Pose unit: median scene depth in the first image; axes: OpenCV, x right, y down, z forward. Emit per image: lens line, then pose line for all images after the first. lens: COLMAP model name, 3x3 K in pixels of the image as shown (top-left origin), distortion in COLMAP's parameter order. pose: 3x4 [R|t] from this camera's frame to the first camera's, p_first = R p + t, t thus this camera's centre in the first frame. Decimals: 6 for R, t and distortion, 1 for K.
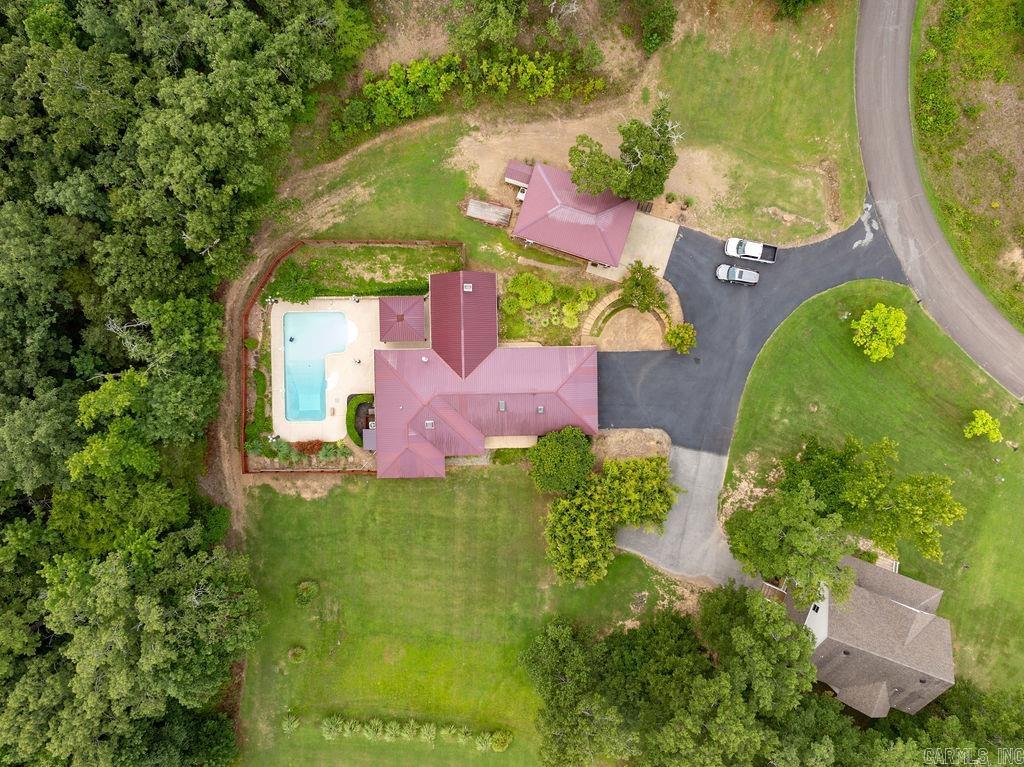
lens RADIAL K [[715.1, 0, 512.0], [0, 715.1, 383.5], [0, 0, 1]] dist [-0.029365, -0.002266]
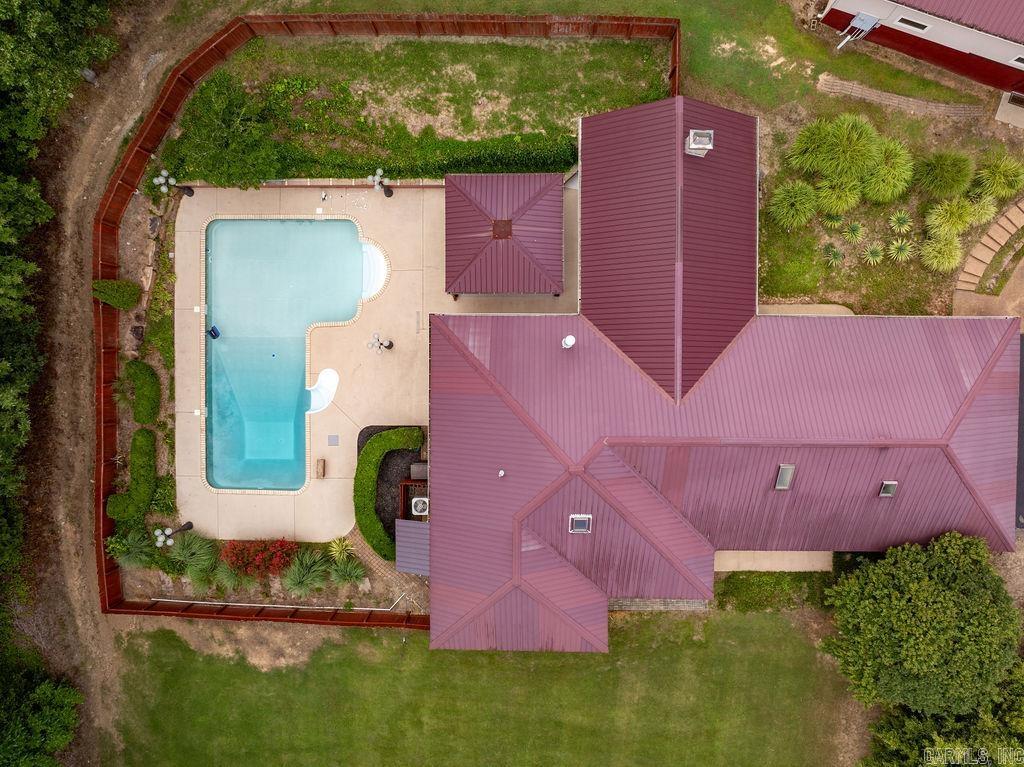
lens RADIAL K [[715.1, 0, 512.0], [0, 715.1, 383.5], [0, 0, 1]] dist [-0.029365, -0.002266]
pose [[0.998815, 0.023638, -0.042539, -0.128730], [-0.022963, 0.999604, 0.016278, -0.017180], [0.042907, -0.015282, 0.998962, 0.605729]]
